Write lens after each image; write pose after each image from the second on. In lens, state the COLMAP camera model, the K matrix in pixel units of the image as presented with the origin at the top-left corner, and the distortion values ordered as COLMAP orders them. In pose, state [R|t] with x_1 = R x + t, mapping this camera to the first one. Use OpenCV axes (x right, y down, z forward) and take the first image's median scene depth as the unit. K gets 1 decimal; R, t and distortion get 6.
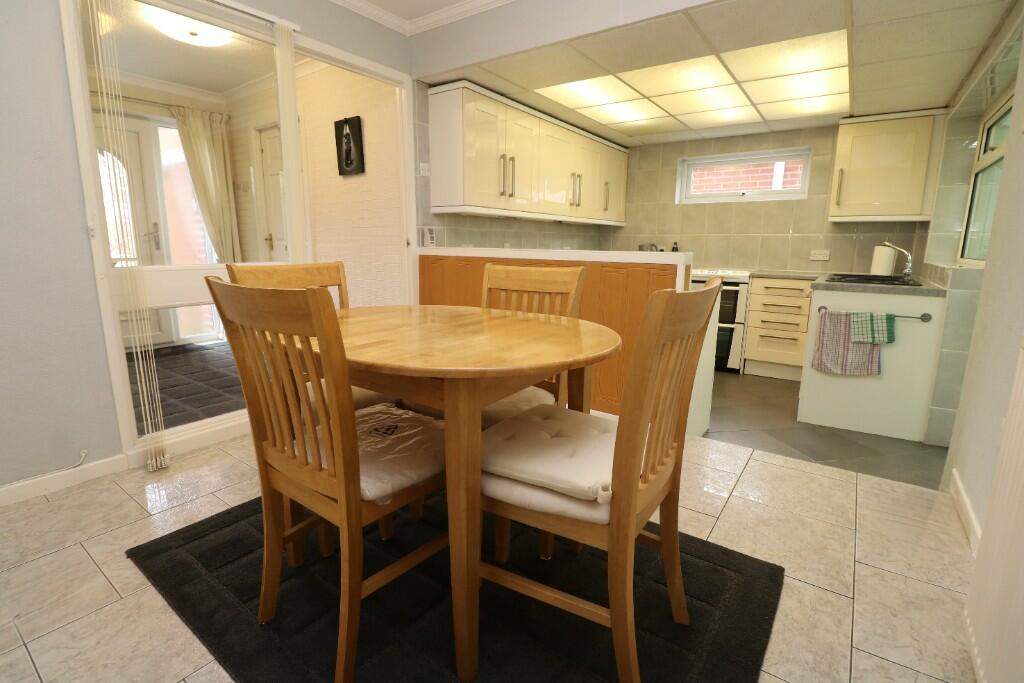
lens RADIAL K [[480.6, 0, 512.0], [0, 480.6, 341.5], [0, 0, 1]] dist [-0.030753, 0.000025]
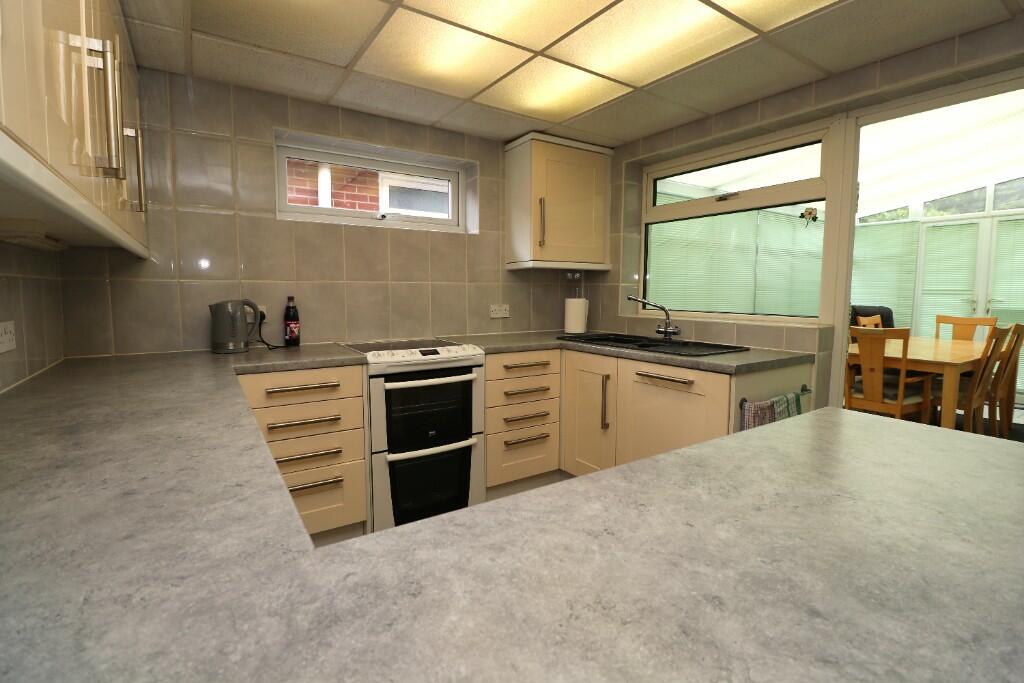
lens RADIAL K [[480.6, 0, 512.0], [0, 480.6, 341.5], [0, 0, 1]] dist [-0.030753, 0.000025]
pose [[0.356120, -0.101902, 0.928867, -0.045278], [0.182232, 0.982524, 0.037922, -0.166620], [-0.916499, 0.155765, 0.368466, 0.740624]]
